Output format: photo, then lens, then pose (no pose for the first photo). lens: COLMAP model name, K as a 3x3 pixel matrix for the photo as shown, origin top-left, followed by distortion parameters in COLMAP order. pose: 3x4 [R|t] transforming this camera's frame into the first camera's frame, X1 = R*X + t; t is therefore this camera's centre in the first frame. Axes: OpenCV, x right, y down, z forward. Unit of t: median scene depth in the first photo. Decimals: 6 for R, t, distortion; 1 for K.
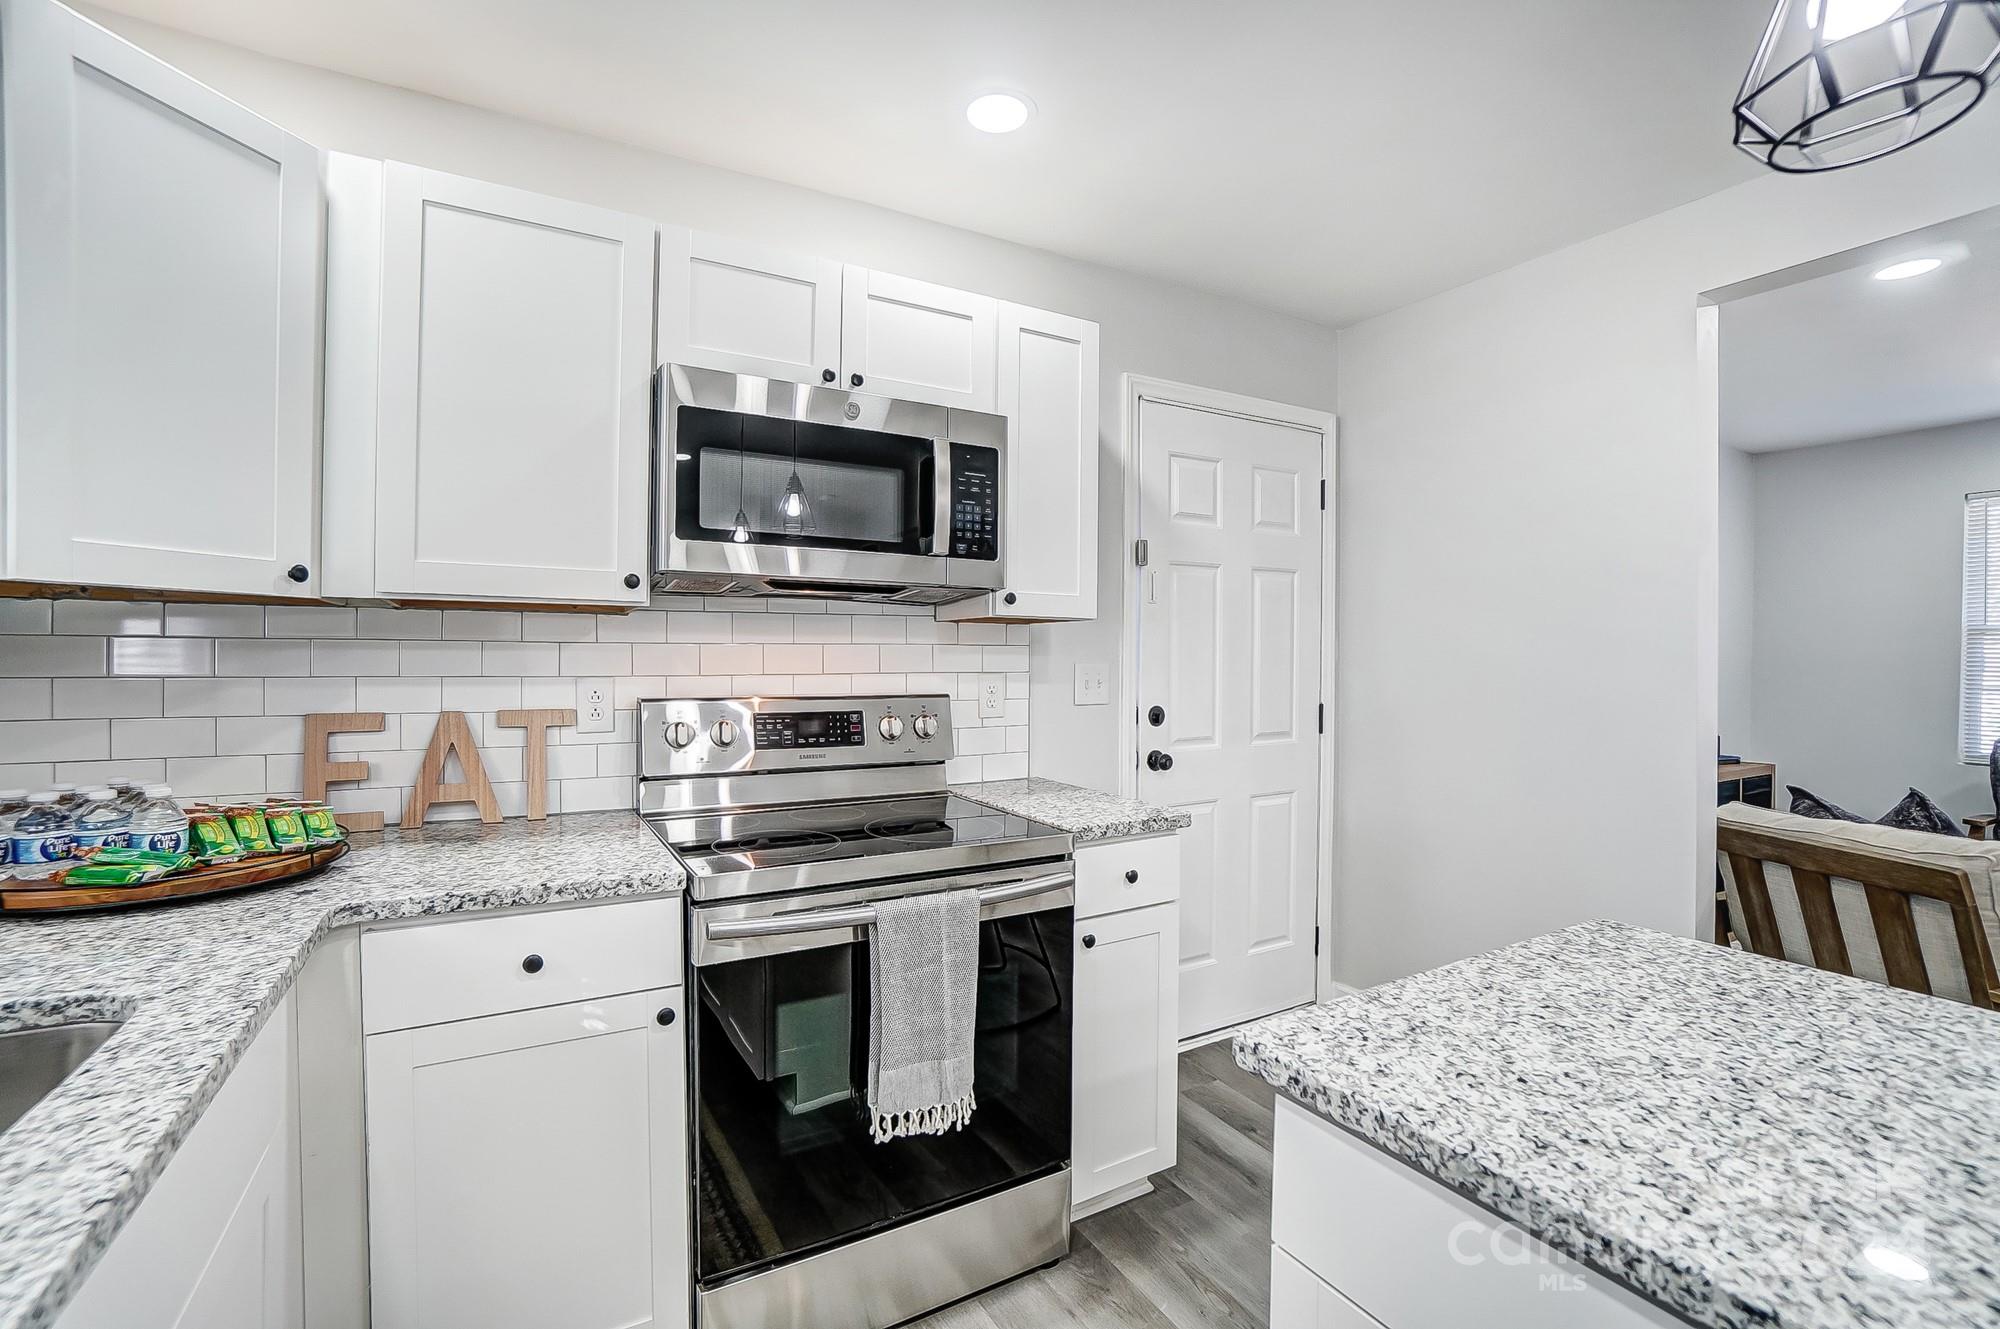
lens RADIAL K [[892.1, 0, 1000.2], [0, 892.1, 665.8], [0, 0, 1]] dist [-0.021067, 0.005355]
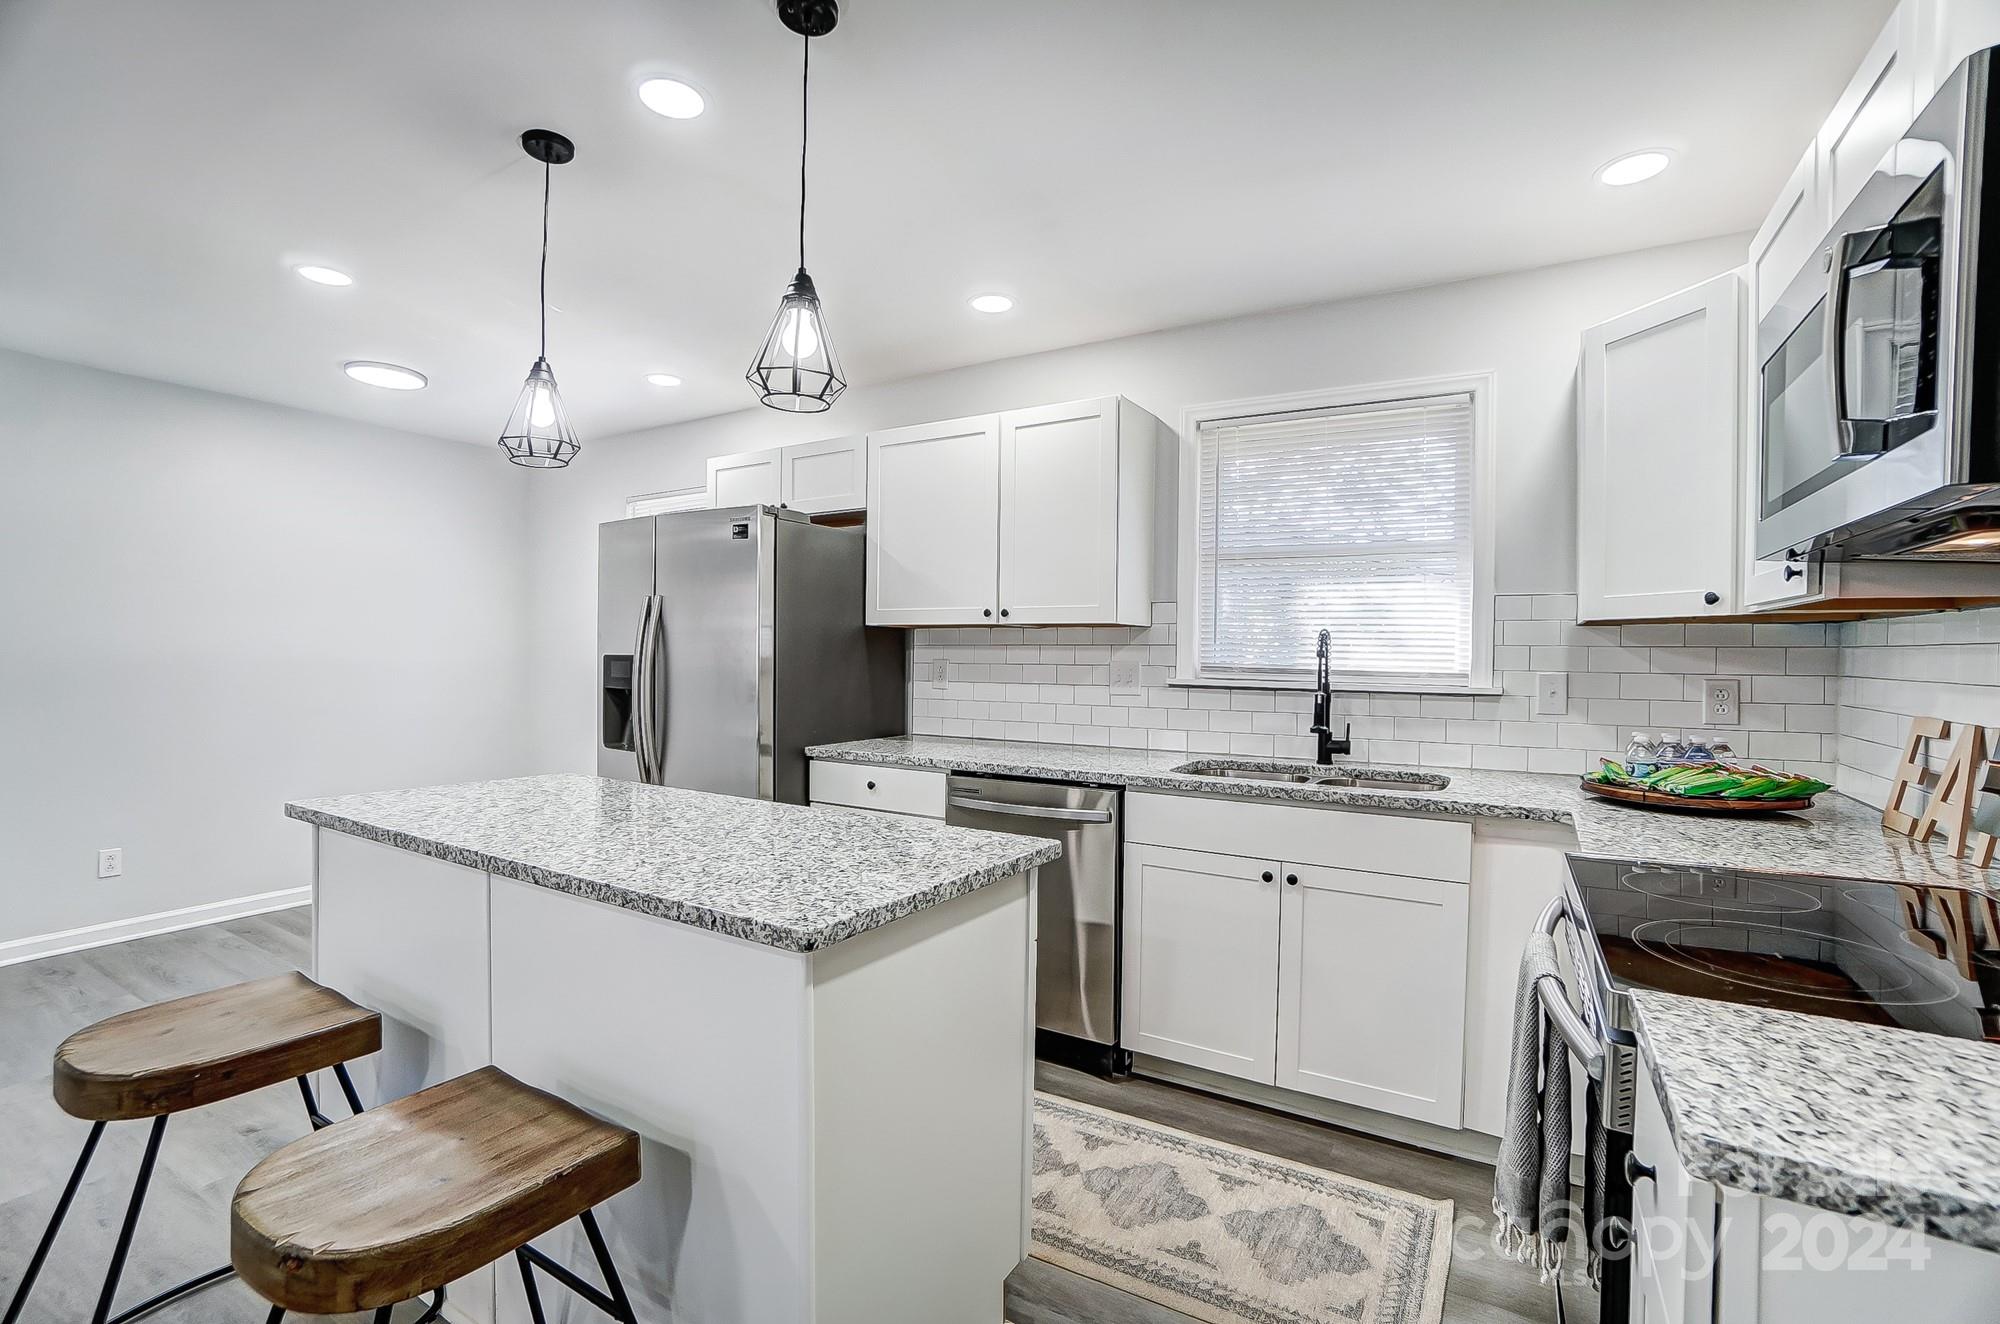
lens RADIAL K [[892.1, 0, 990.3], [0, 892.1, 666.1], [0, 0, 1]] dist [-0.021067, 0.005355]
pose [[-0.880291, -0.010155, -0.474326, 0.690858], [-0.020385, 0.999657, 0.016432, 0.000117], [0.473996, 0.024134, -0.880196, 1.371552]]
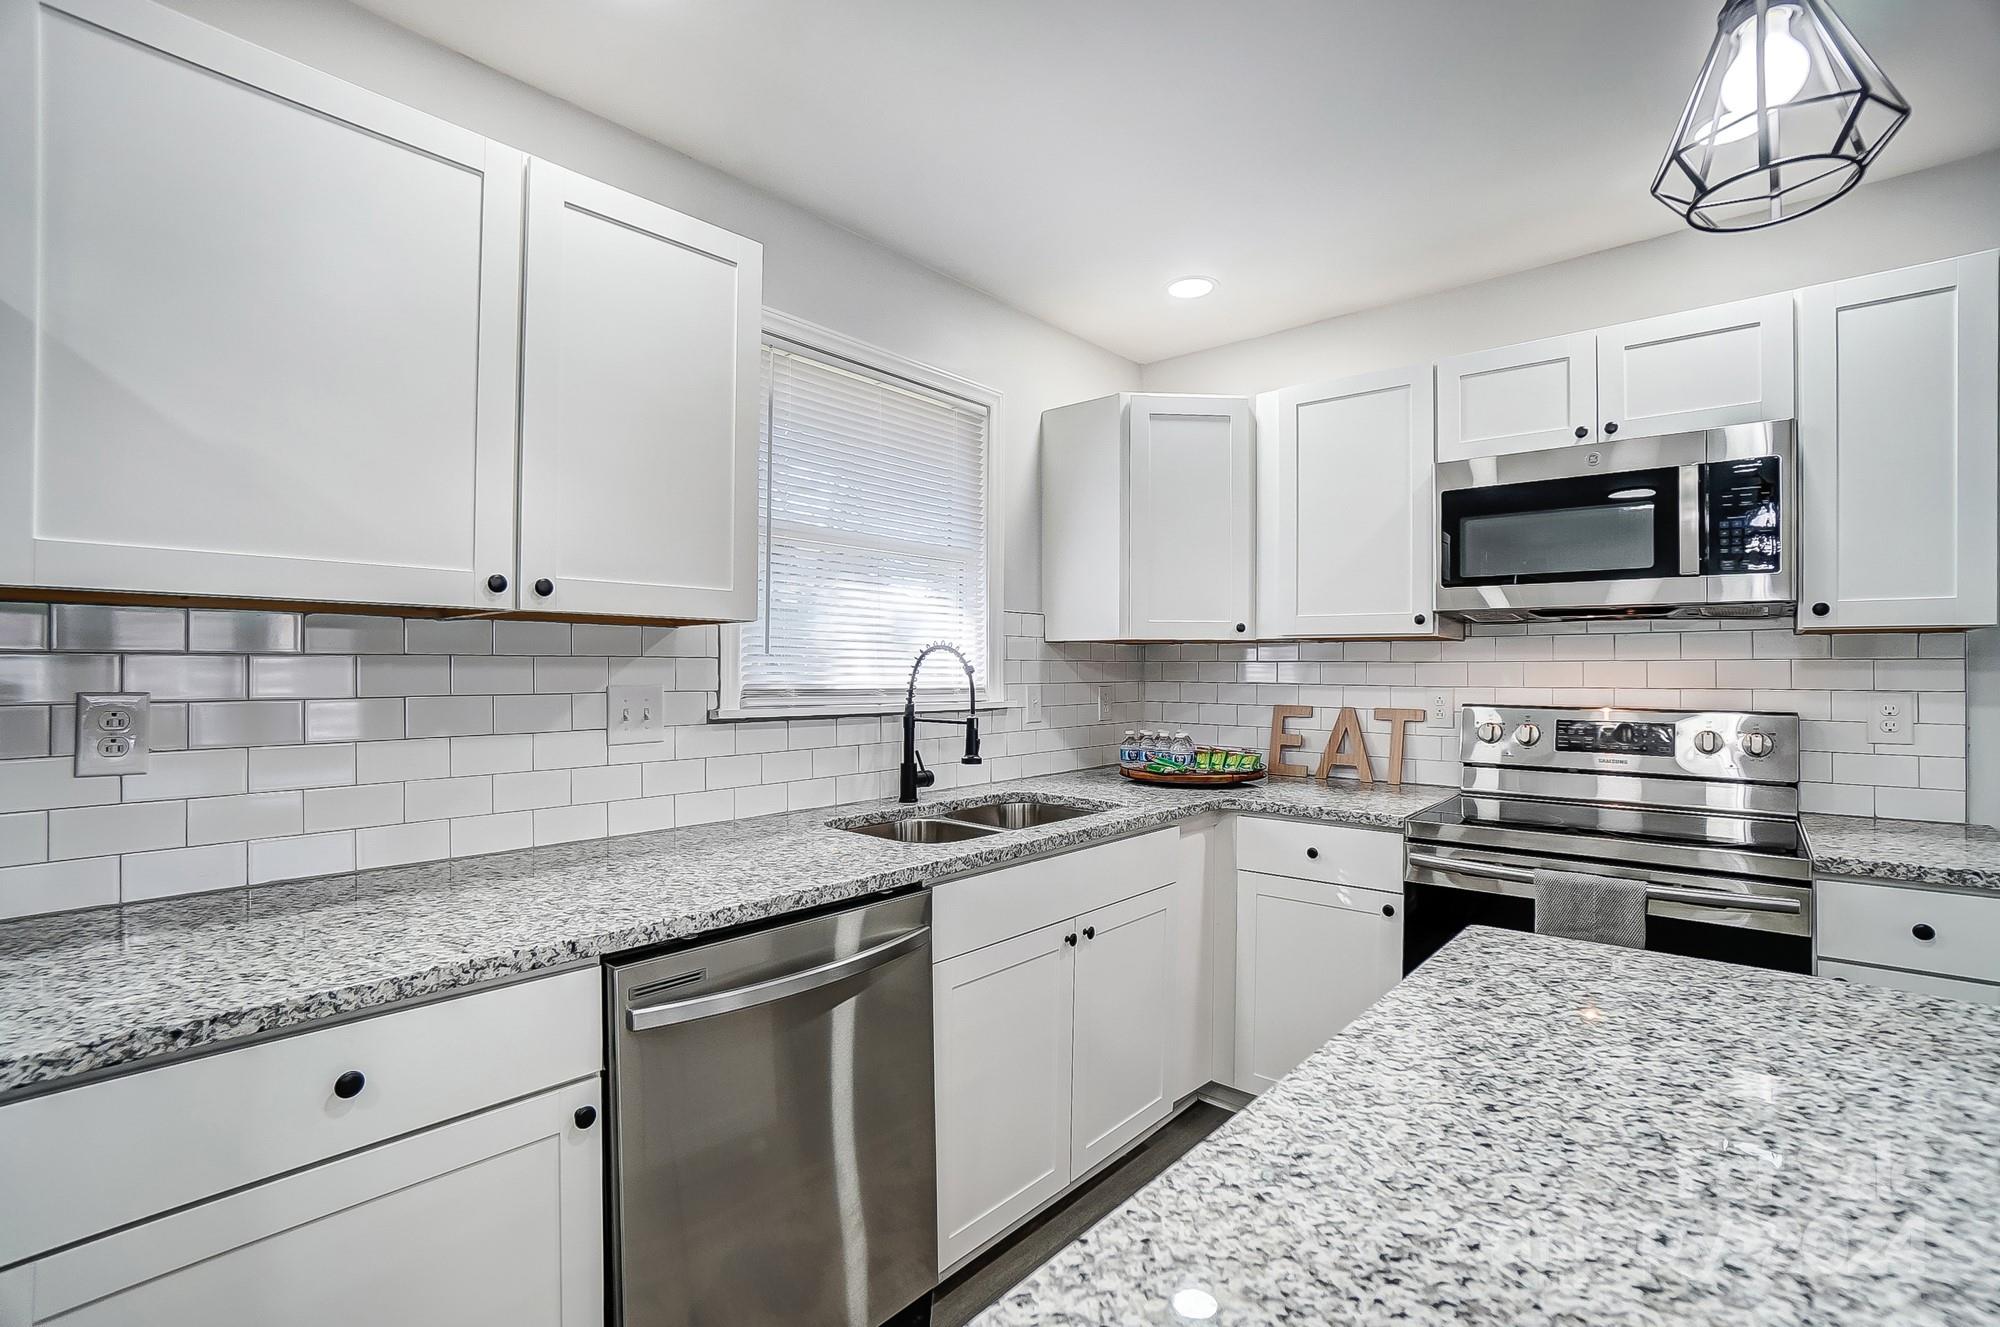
lens RADIAL K [[942.2, 0, 996.7], [0, 942.2, 664.5], [0, 0, 1]] dist [0.000696, 0.001149]
pose [[0.333498, -0.007476, -0.942721, 0.775821], [-0.008165, 0.999908, -0.010818, -0.001278], [0.942715, 0.011306, 0.333406, -0.144626]]
